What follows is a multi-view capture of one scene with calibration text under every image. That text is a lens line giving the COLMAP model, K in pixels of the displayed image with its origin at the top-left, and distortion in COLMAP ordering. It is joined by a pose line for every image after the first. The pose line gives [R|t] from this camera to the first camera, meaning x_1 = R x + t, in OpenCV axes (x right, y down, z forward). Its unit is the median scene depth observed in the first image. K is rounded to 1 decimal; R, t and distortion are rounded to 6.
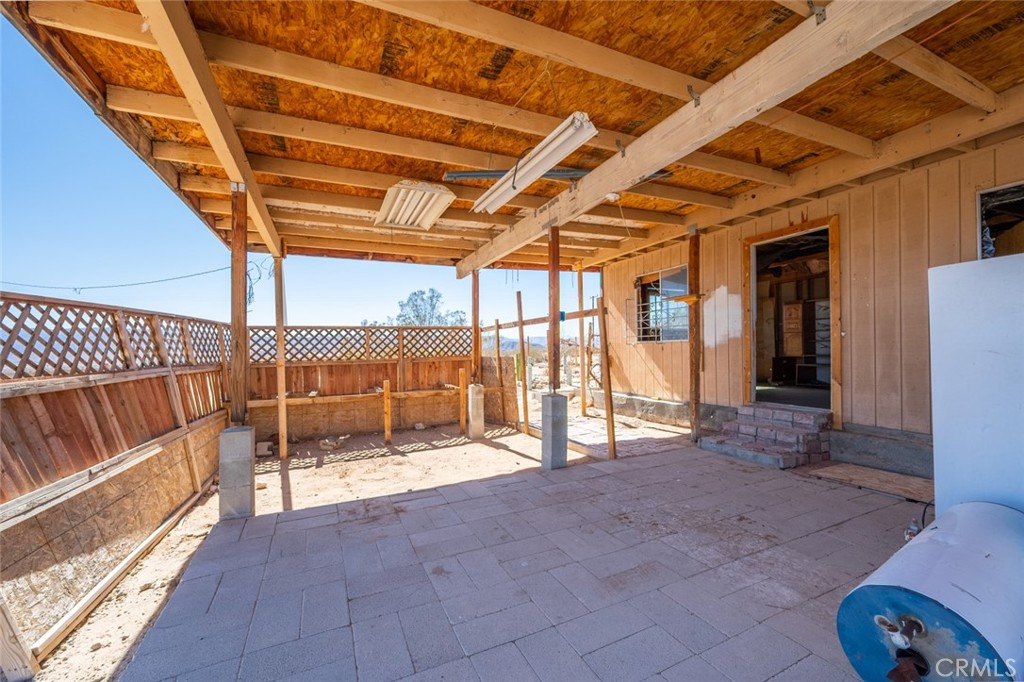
lens RADIAL K [[409.6, 0, 514.1], [0, 409.6, 347.5], [0, 0, 1]] dist [-0.000888, 0.000015]
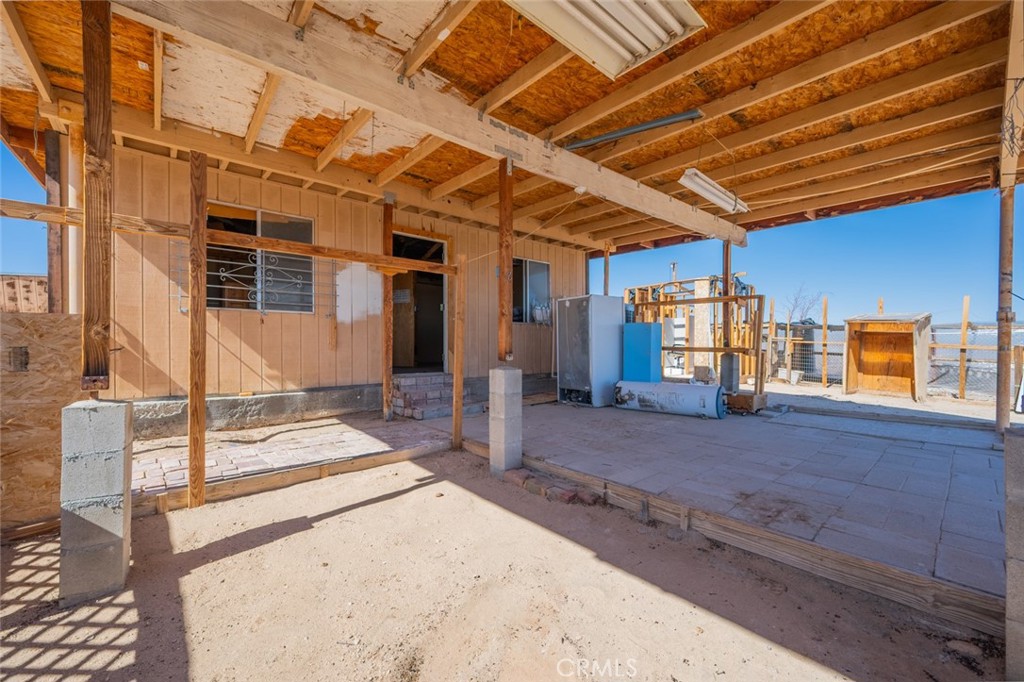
lens RADIAL K [[409.6, 0, 514.1], [0, 409.6, 347.5], [0, 0, 1]] dist [-0.000888, 0.000015]
pose [[-0.274915, 0.008042, 0.961435, -0.625832], [-0.001714, 0.999959, -0.008854, 0.076540], [-0.961467, -0.004082, -0.274891, 1.112980]]
